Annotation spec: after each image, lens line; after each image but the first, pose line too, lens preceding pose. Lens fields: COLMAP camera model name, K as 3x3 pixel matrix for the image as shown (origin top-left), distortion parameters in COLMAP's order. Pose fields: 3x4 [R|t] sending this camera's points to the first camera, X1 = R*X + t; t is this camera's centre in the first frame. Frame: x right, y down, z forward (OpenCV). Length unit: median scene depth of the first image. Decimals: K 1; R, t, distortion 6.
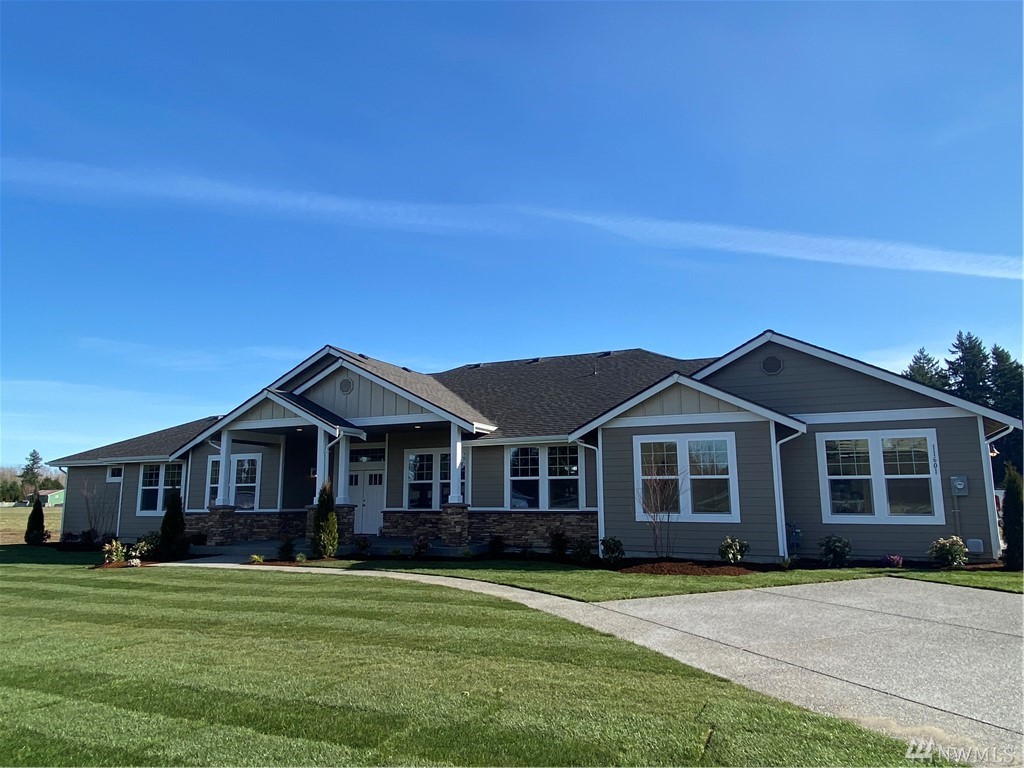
lens RADIAL K [[681.1, 0, 550.8], [0, 681.1, 378.9], [0, 0, 1]] dist [-0.030133, -0.004291]
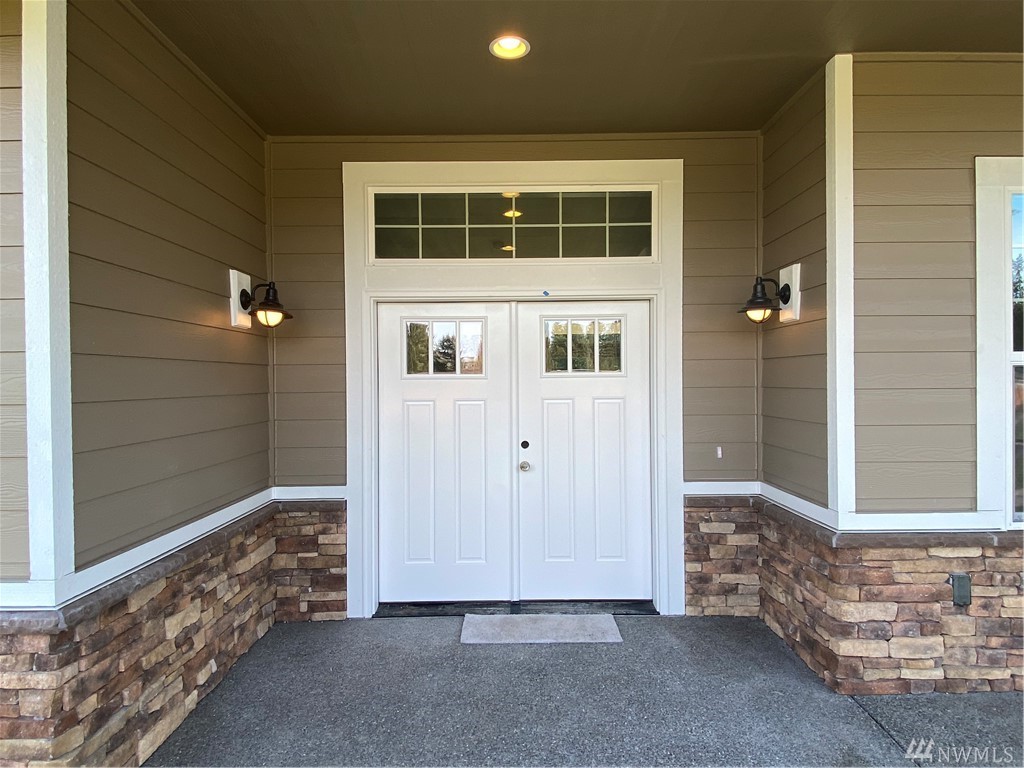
lens RADIAL K [[609.0, 0, 512.0], [0, 609.0, 384.0], [0, 0, 1]] dist [-0.003895, -0.002706]
pose [[0.933910, 0.000212, 0.357509, -0.366085], [-0.064939, 0.983465, 0.169054, 0.138120], [-0.351562, -0.181097, 0.918481, 0.887397]]
